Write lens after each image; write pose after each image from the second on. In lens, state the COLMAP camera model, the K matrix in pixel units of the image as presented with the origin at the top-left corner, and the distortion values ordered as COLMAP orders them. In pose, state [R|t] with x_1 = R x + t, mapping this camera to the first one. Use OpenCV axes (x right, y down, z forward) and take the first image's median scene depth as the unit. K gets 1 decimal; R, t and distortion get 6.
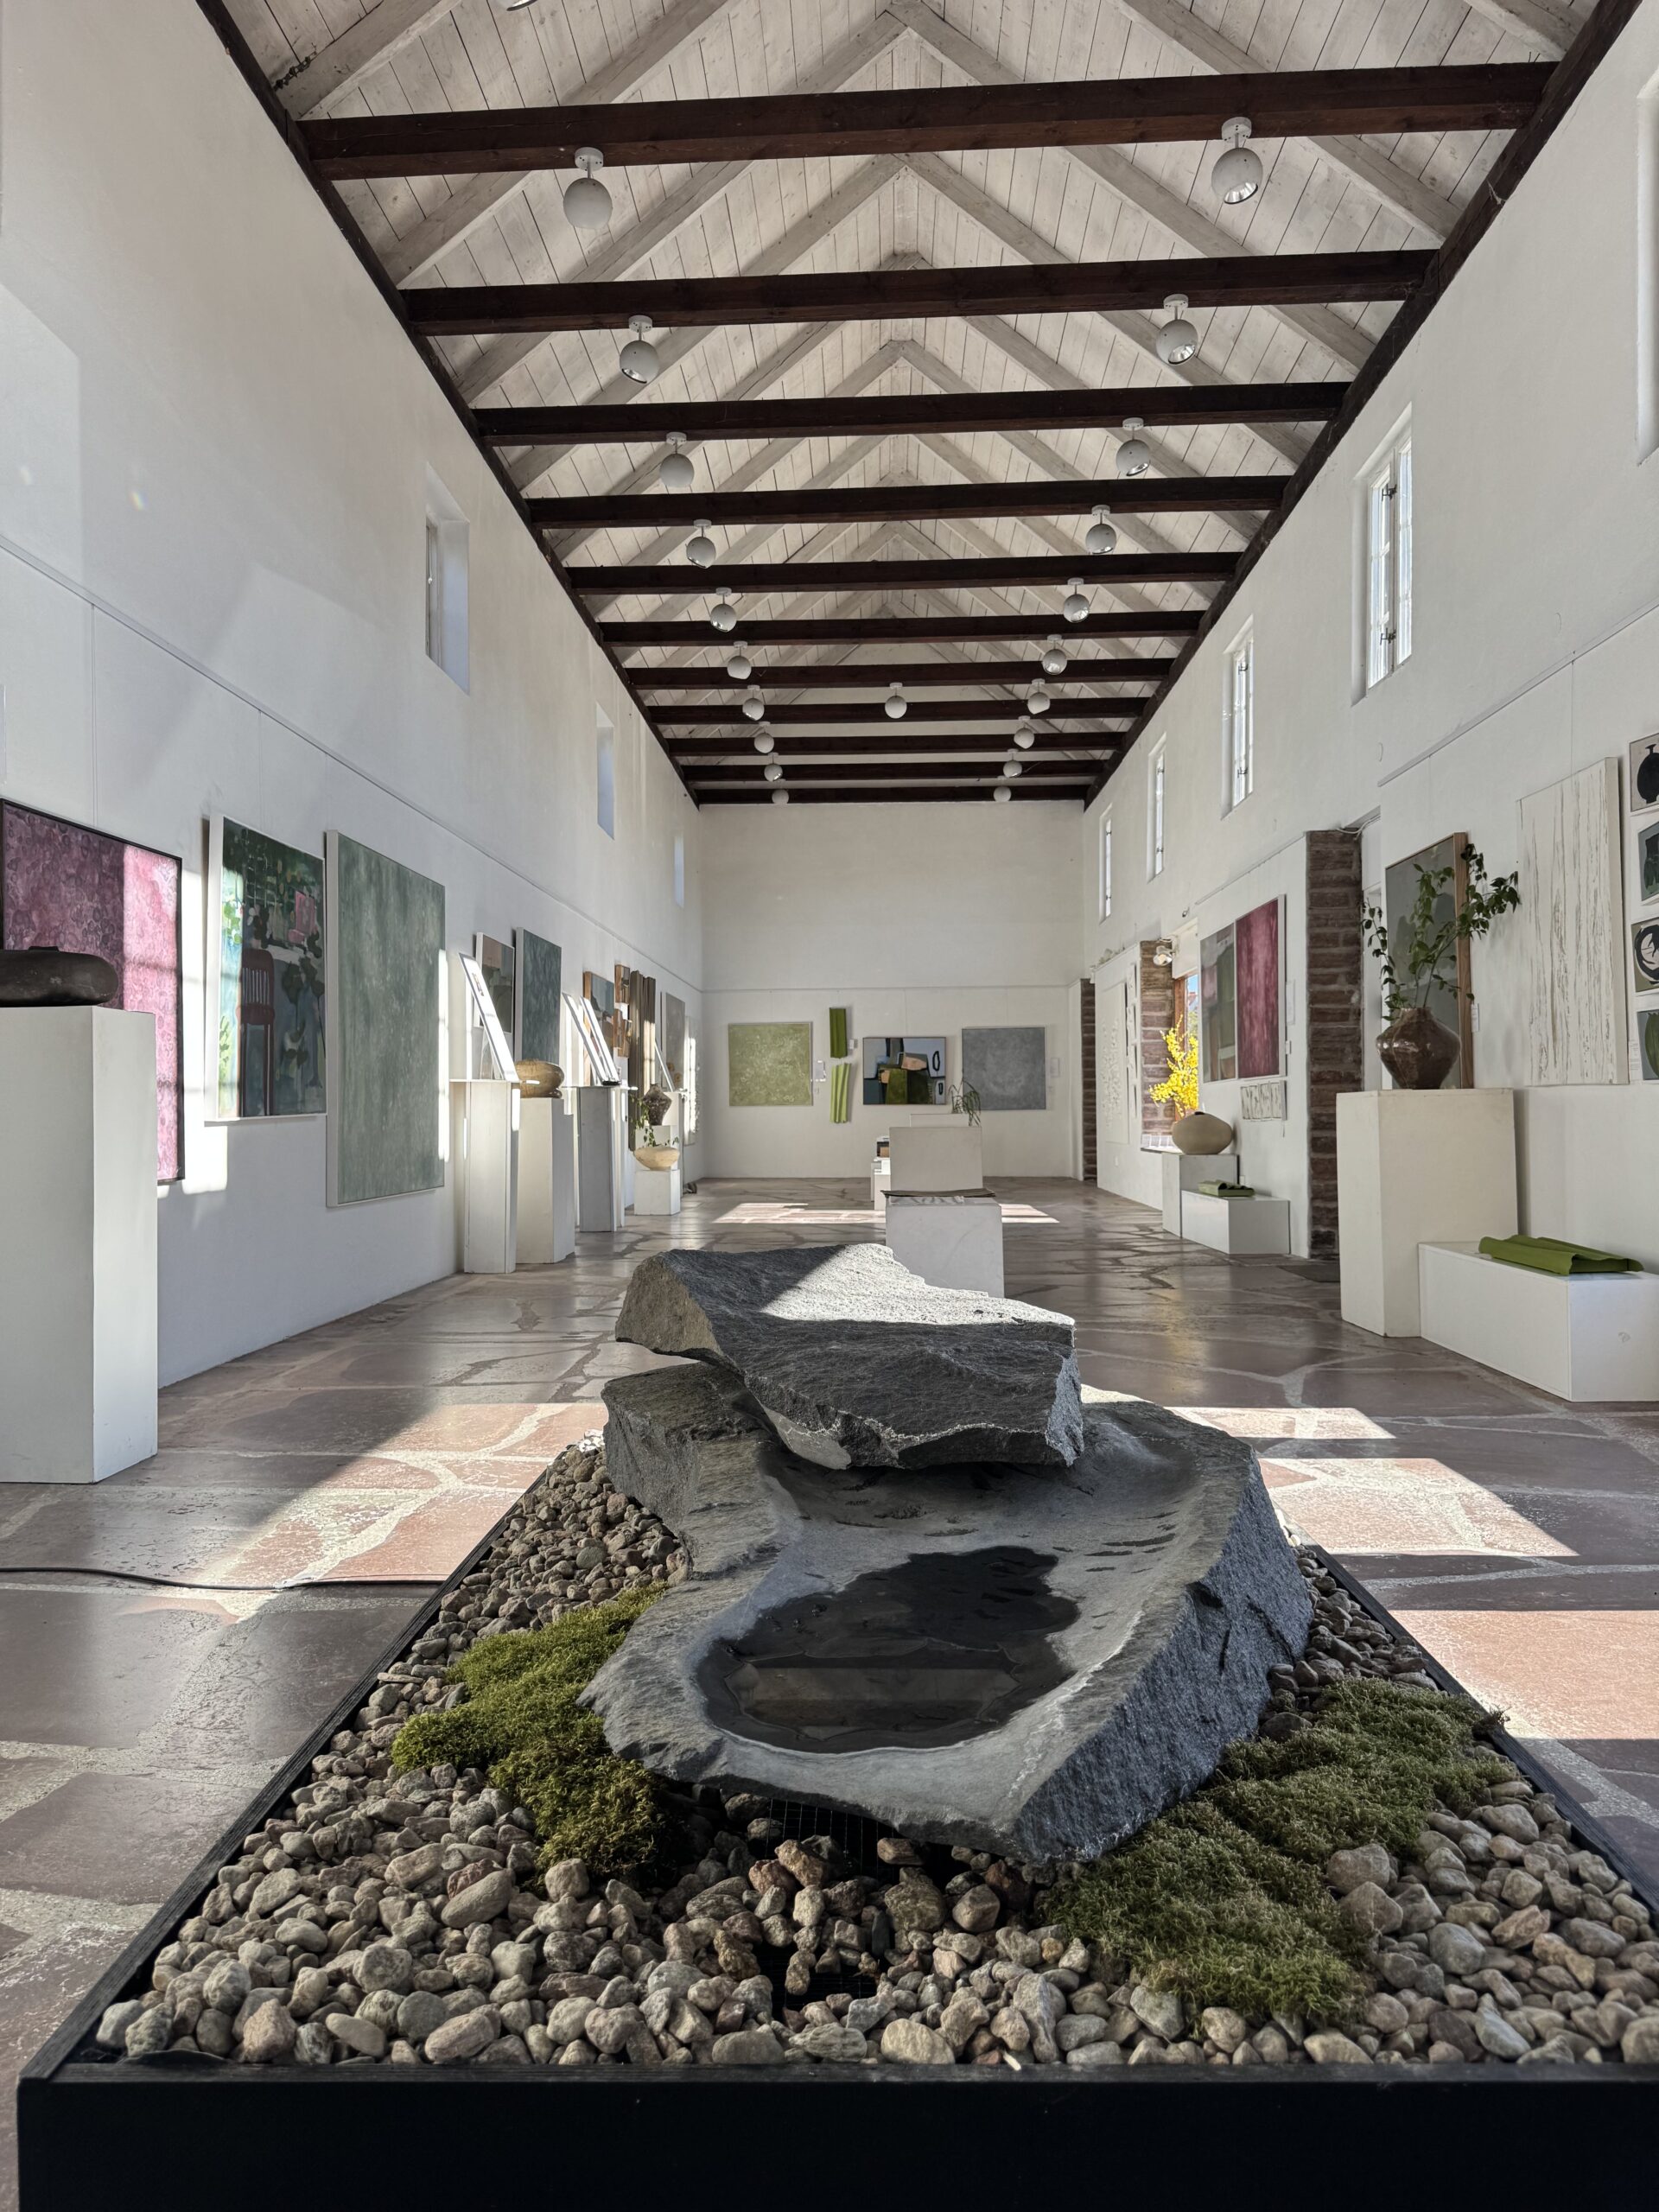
lens RADIAL K [[1528.5, 0, 856.3], [0, 1528.5, 1108.7], [0, 0, 1]] dist [0.069937, -0.081212]
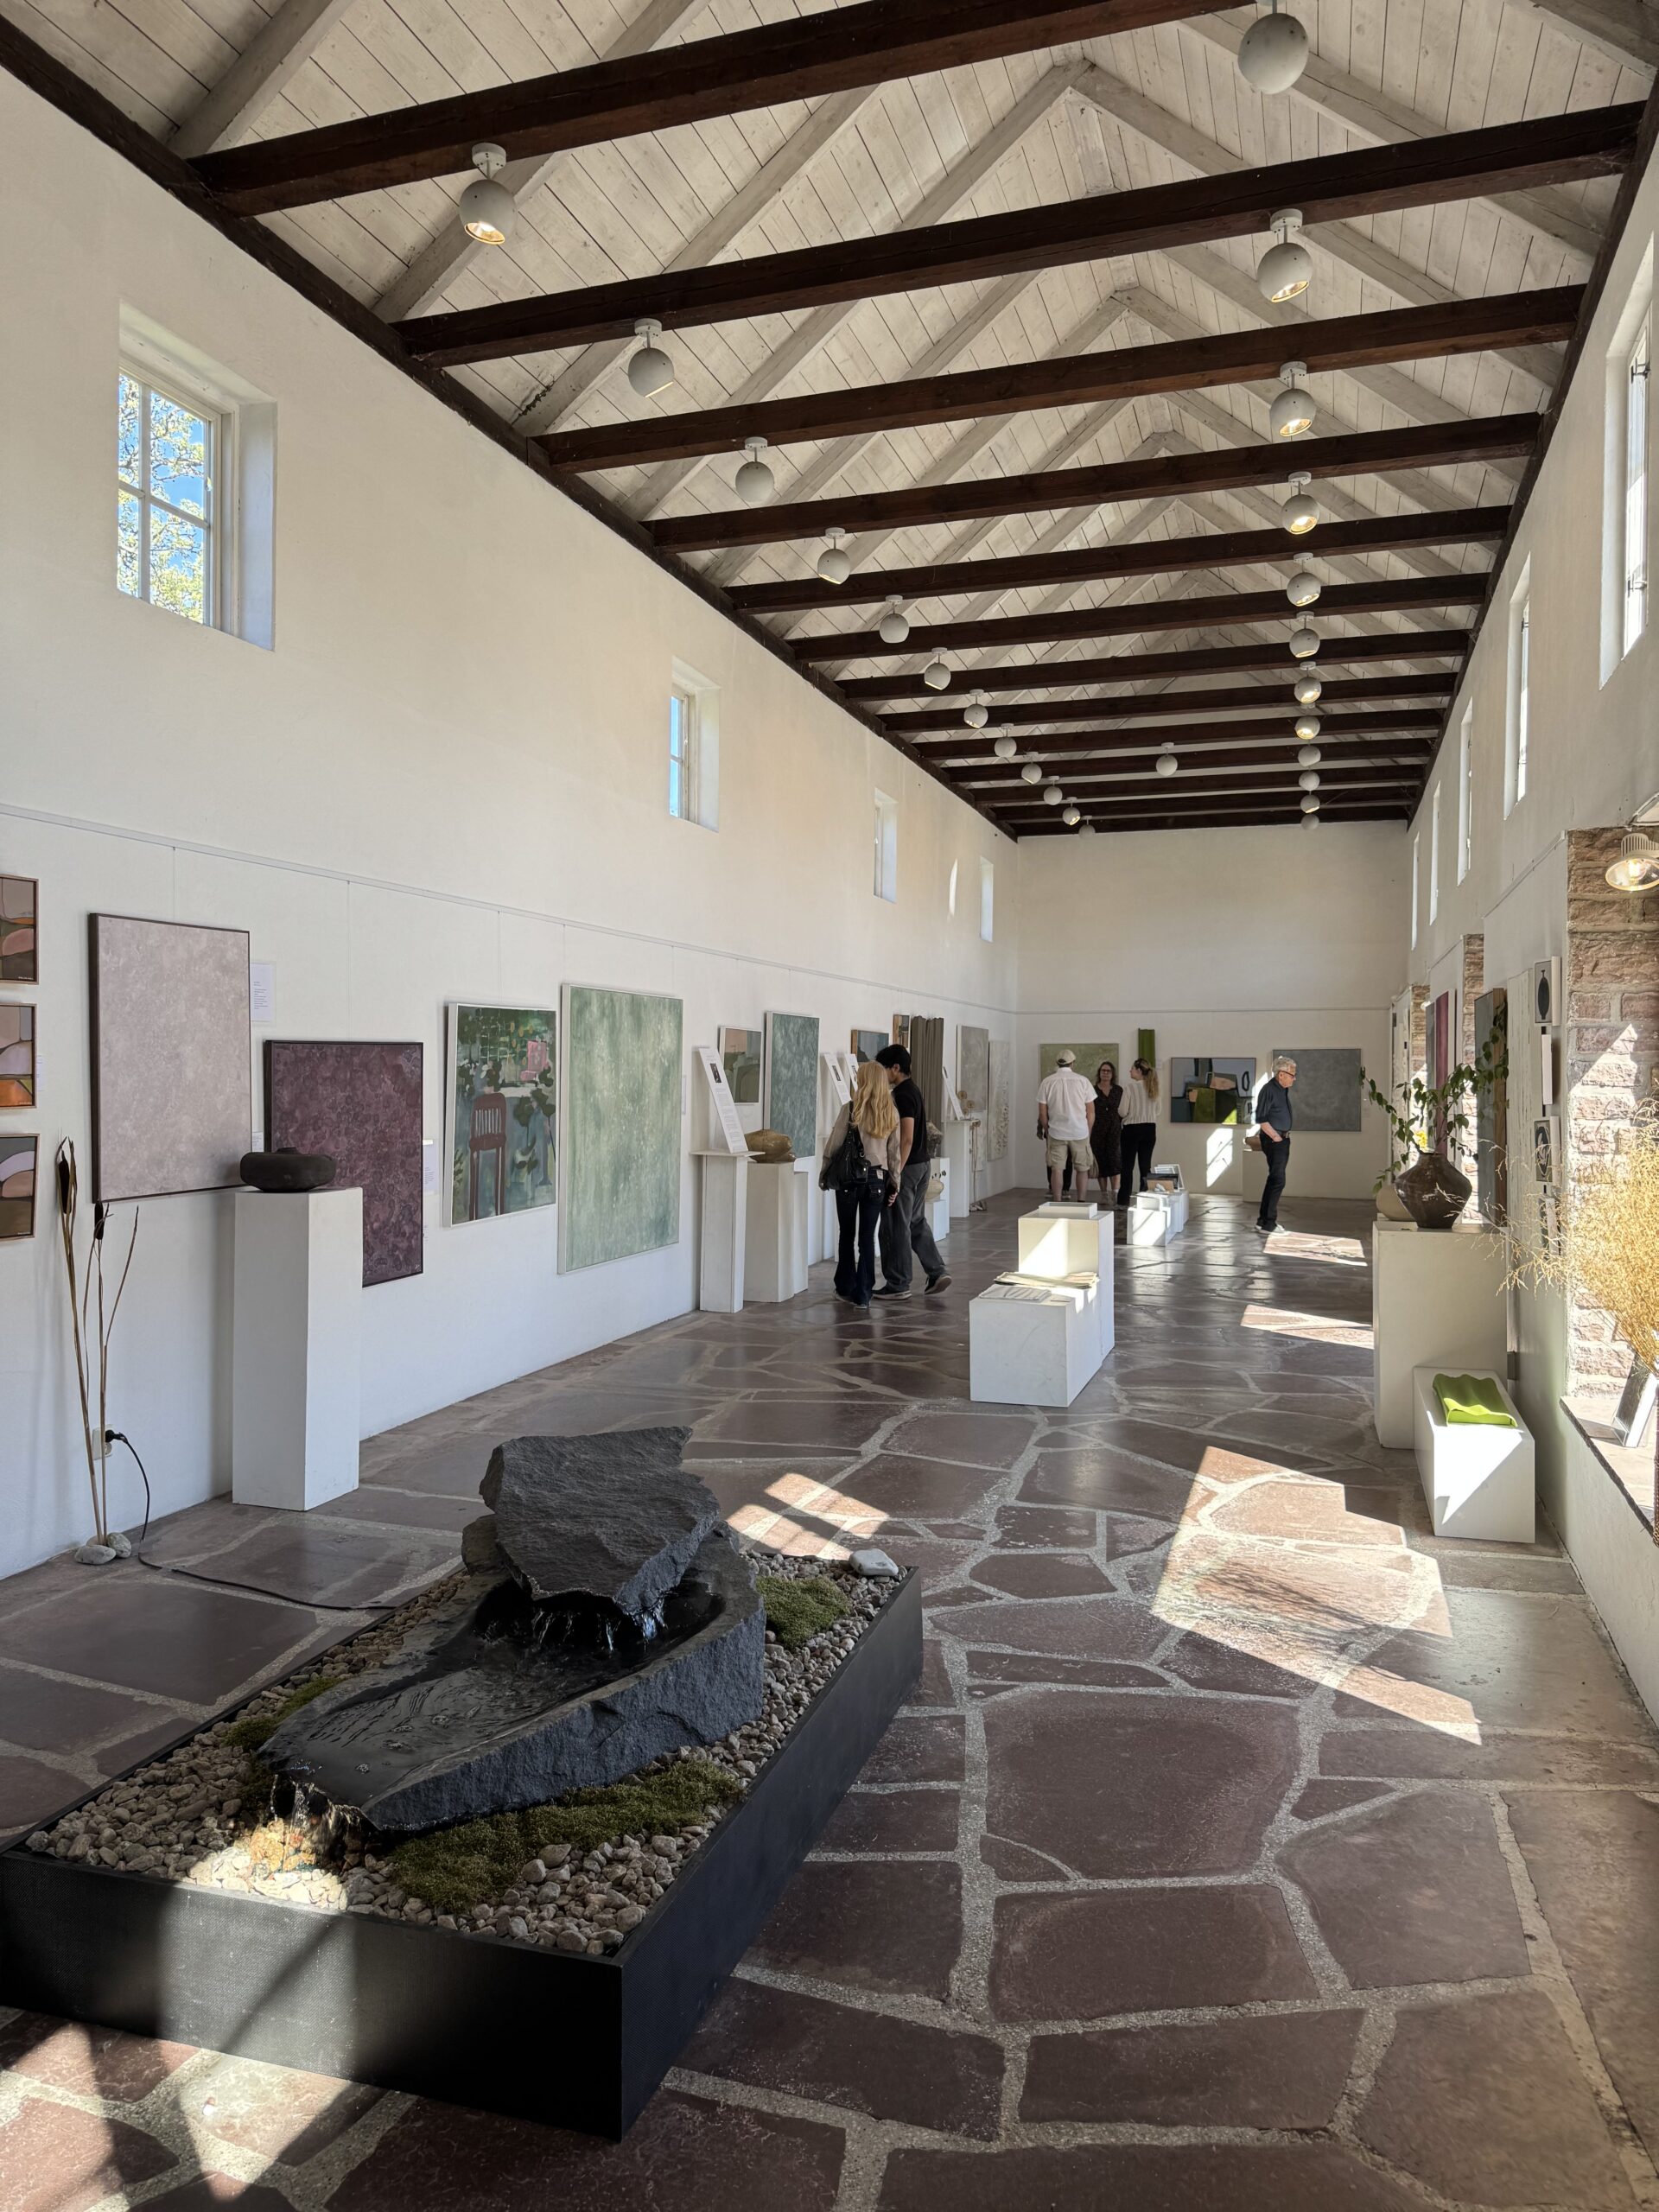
lens RADIAL K [[1473.4, 0, 829.5], [0, 1473.4, 1106.0], [0, 0, 1]] dist [0.179369, -0.295139]
pose [[0.964819, 0.015927, -0.262431, 0.194934], [-0.013712, 0.999853, 0.010273, -0.089646], [0.262556, -0.006313, 0.964896, -0.142920]]
